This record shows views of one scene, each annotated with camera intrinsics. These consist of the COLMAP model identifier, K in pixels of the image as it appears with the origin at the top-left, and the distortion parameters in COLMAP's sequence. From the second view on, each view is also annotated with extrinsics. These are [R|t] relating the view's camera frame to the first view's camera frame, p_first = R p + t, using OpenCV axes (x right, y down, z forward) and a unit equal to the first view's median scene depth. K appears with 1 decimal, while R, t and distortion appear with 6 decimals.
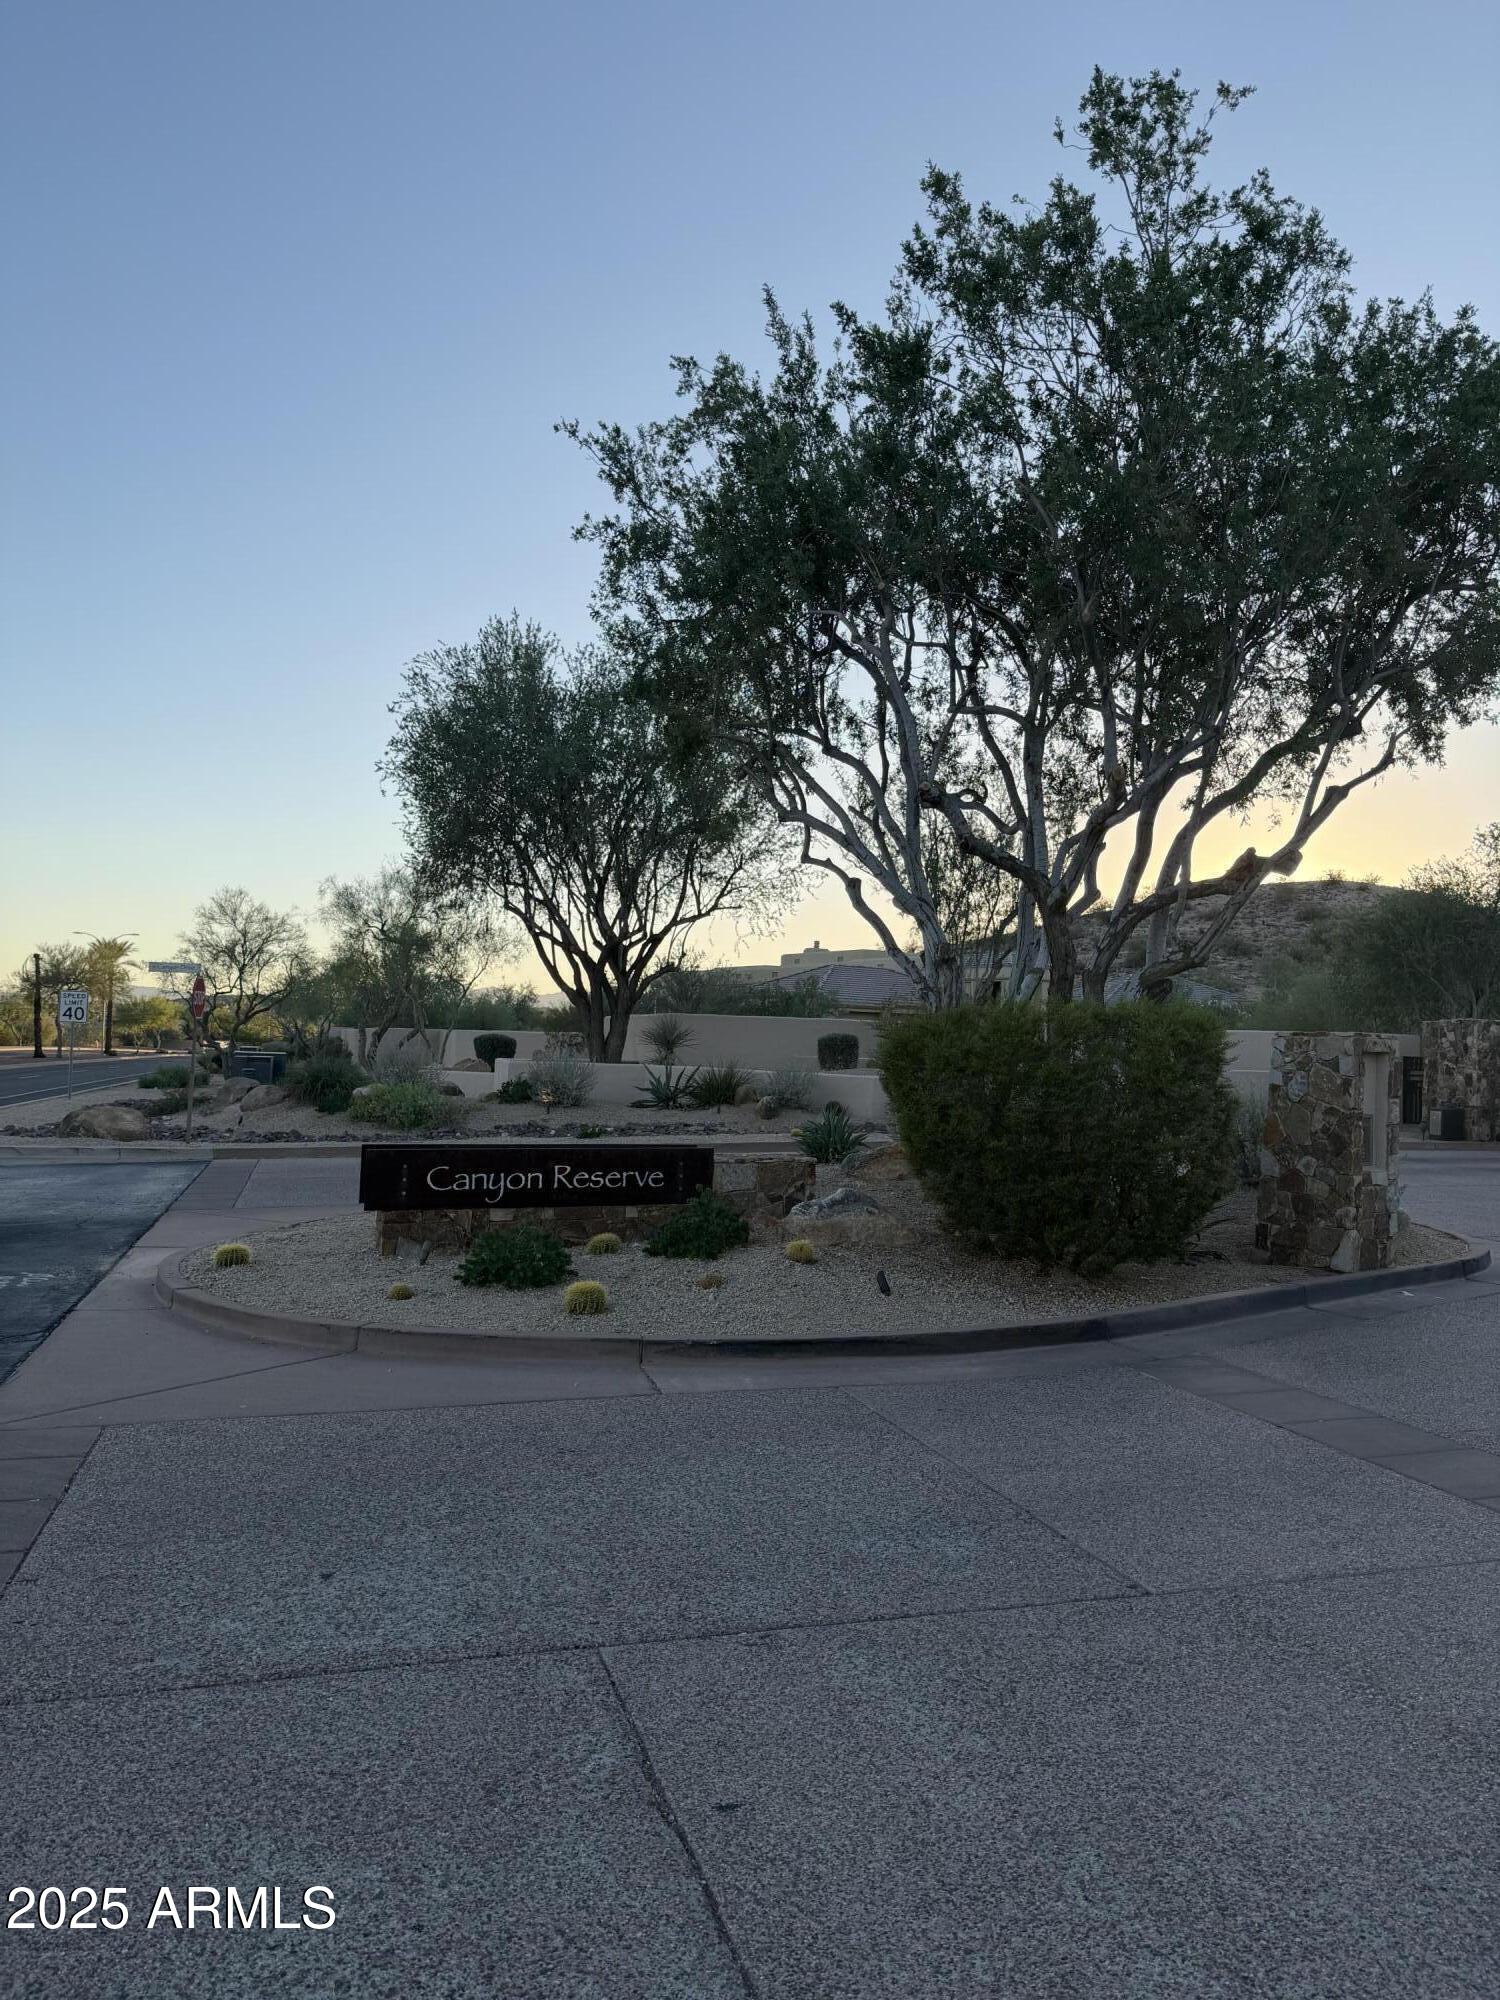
lens RADIAL K [[1441.6, 0, 750.0], [0, 1441.6, 1000.0], [0, 0, 1]] dist [0.163923, -0.307371]
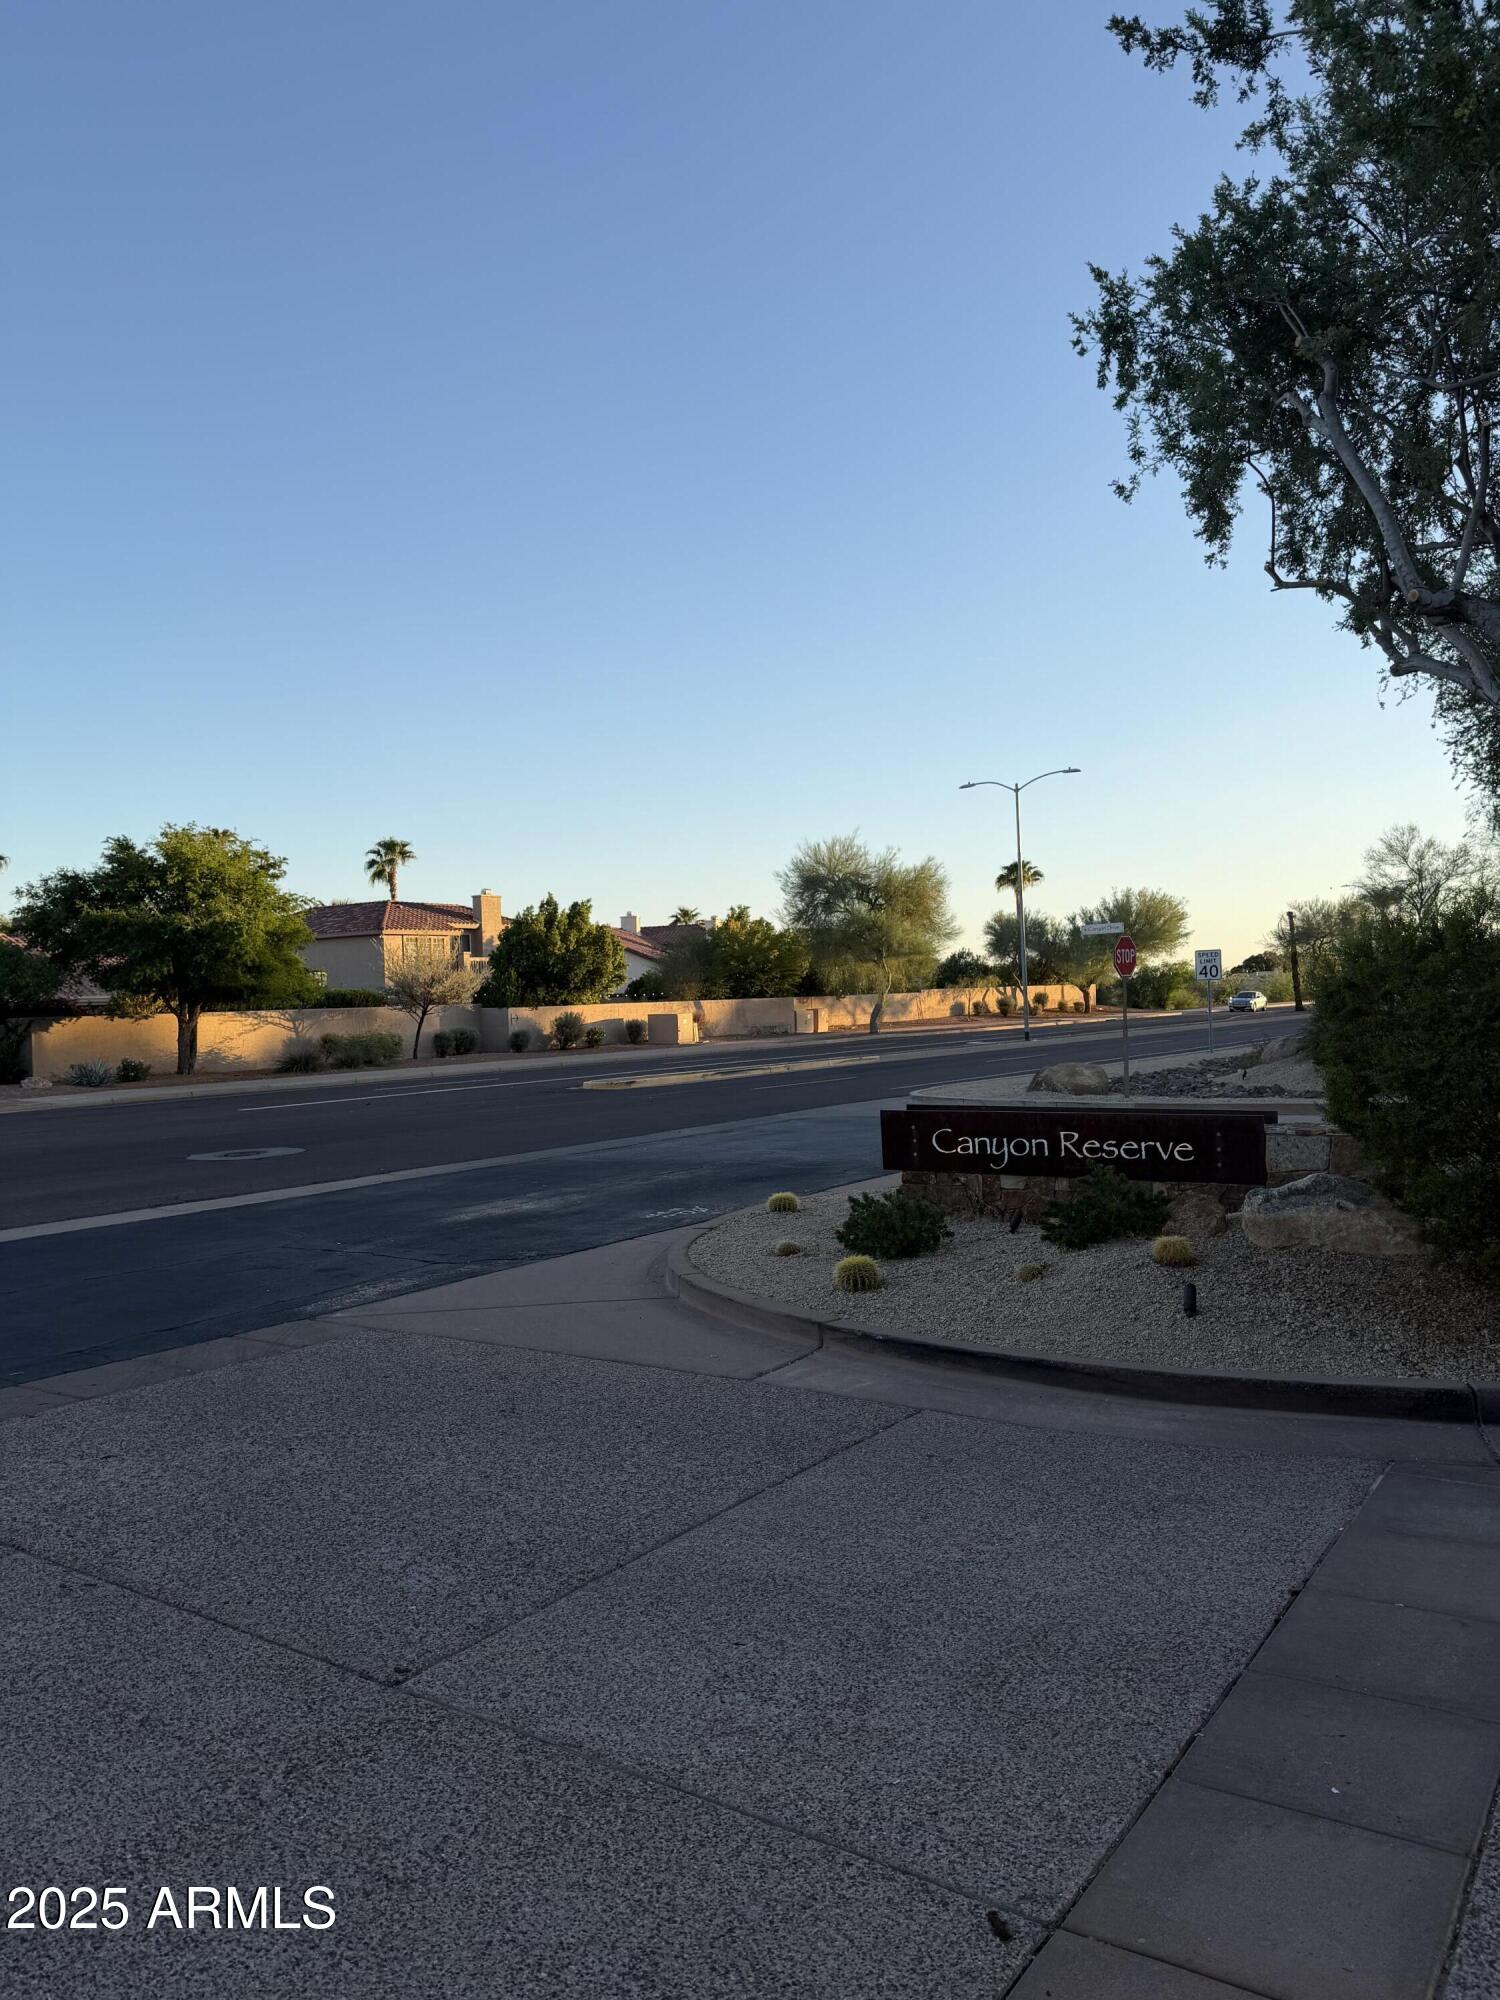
lens RADIAL K [[1441.6, 0, 750.0], [0, 1441.6, 1000.0], [0, 0, 1]] dist [0.163923, -0.307371]
pose [[0.605383, -0.047619, -0.794508, 0.585876], [0.075203, 0.997165, -0.002464, 0.025962], [0.792373, -0.058257, 0.607248, 0.382605]]
